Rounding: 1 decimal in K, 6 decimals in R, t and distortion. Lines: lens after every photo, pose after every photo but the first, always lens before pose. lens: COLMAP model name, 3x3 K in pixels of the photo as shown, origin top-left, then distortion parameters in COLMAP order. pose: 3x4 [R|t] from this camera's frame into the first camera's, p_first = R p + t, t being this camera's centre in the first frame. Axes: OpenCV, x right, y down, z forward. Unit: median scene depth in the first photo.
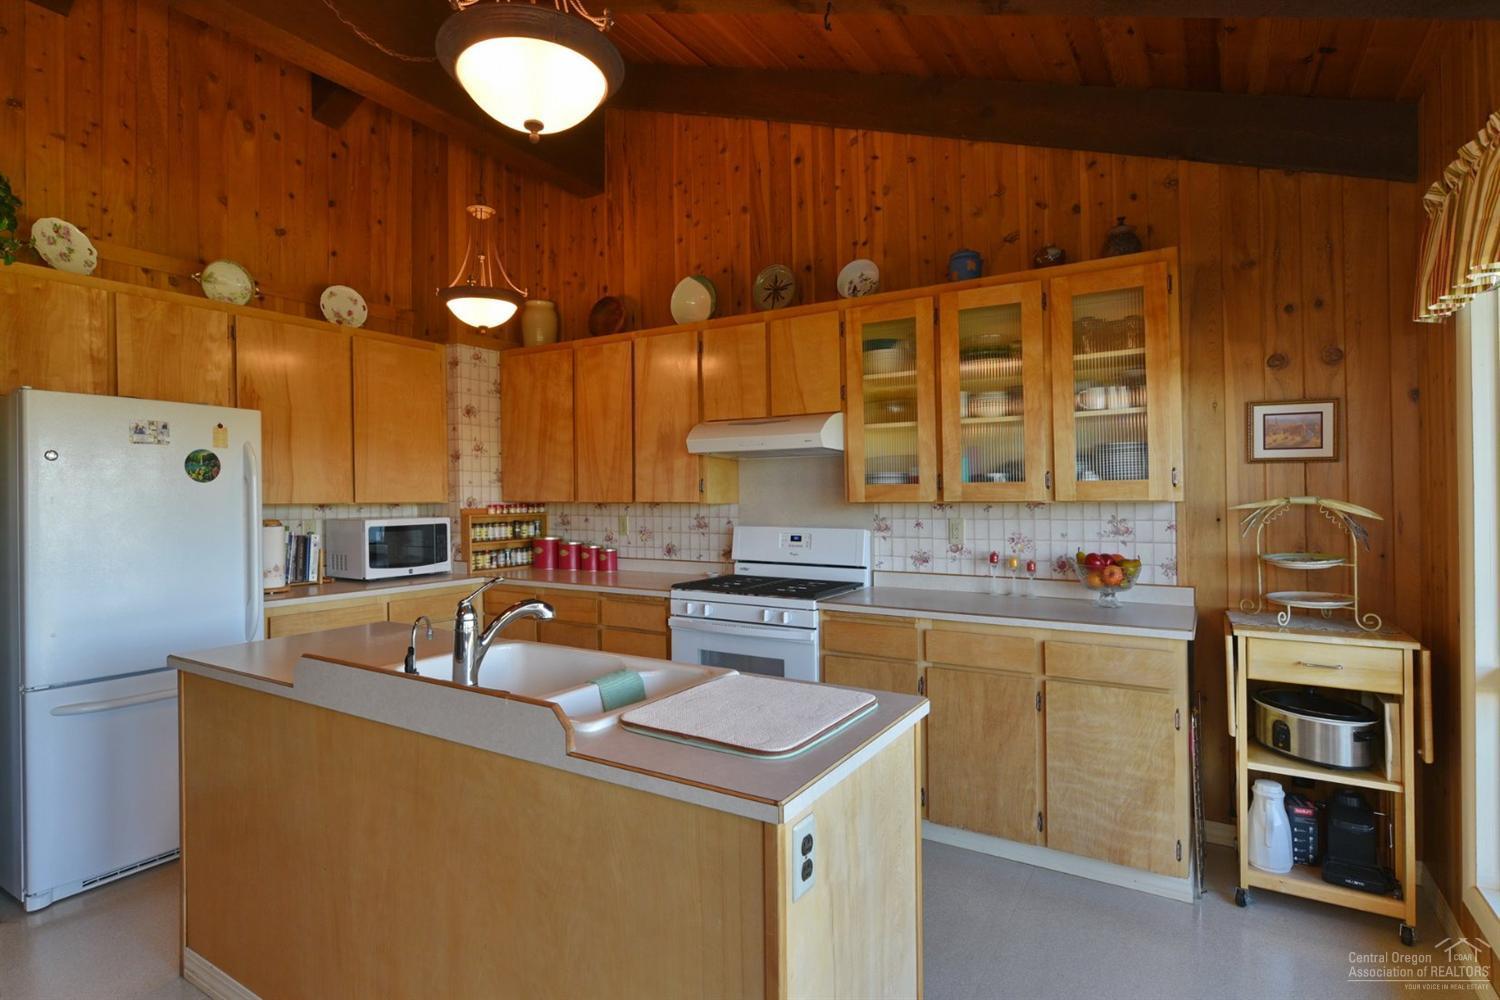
lens RADIAL K [[760.6, 0, 750.0], [0, 760.6, 500.0], [0, 0, 1]] dist [-0.001554, 0.000399]
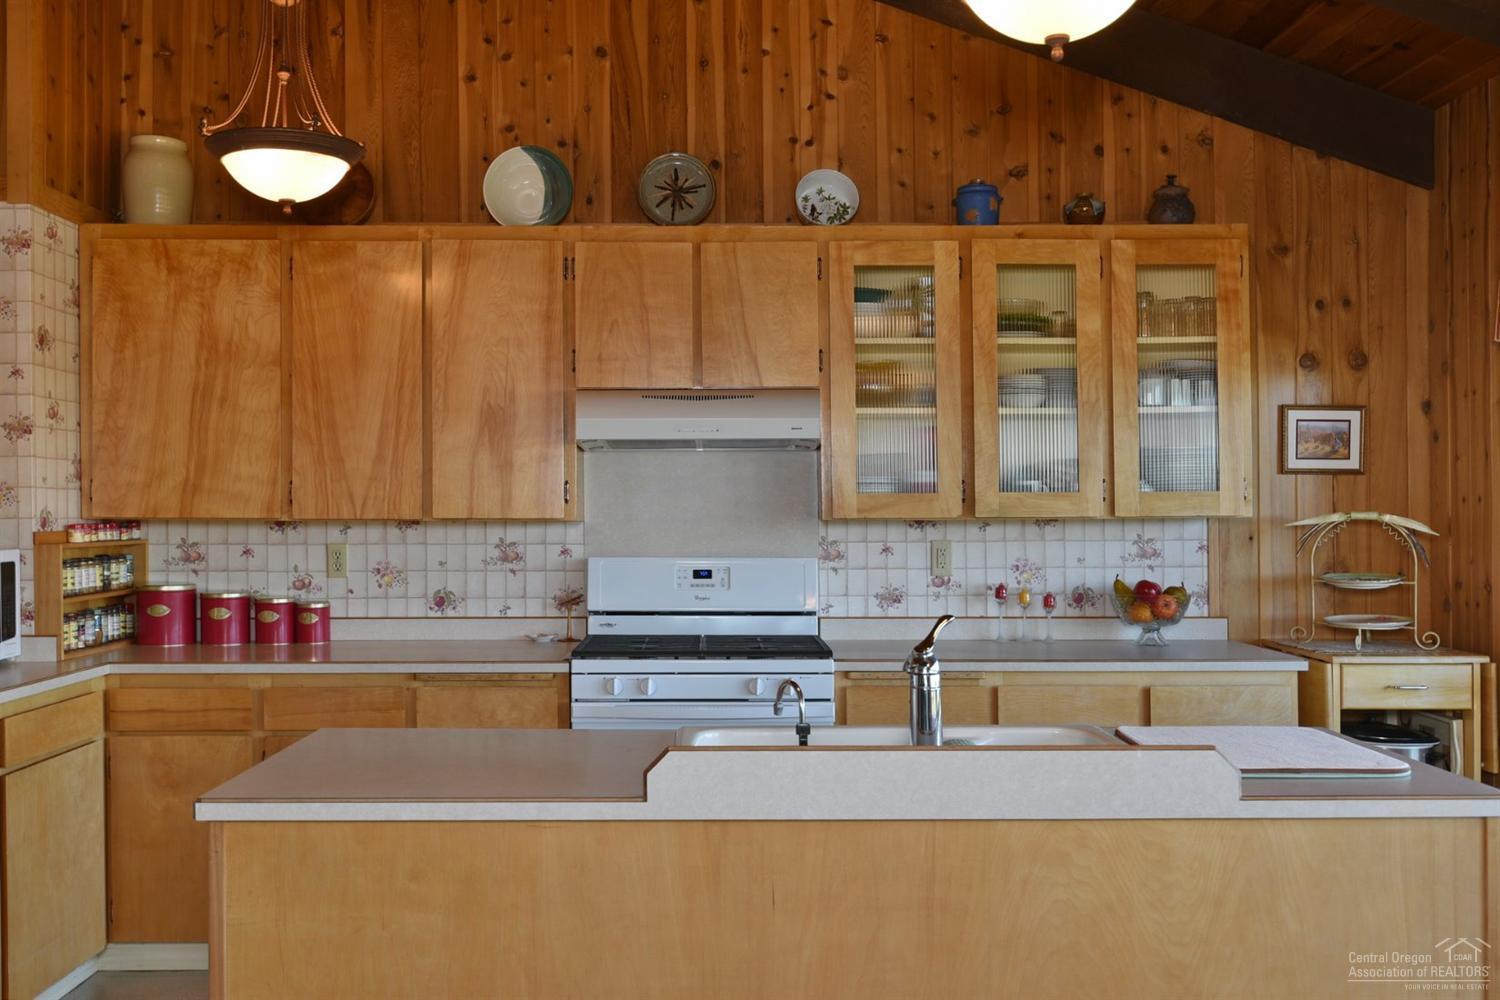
lens RADIAL K [[1389.8, 0, 697.1], [0, 1389.8, 509.7], [0, 0, 1]] dist [0.001243, -0.008046]
pose [[0.852290, 0.003504, 0.523057, -0.639280], [-0.000414, 0.999982, -0.006025, 0.002694], [-0.523069, 0.004918, 0.852276, -0.019492]]
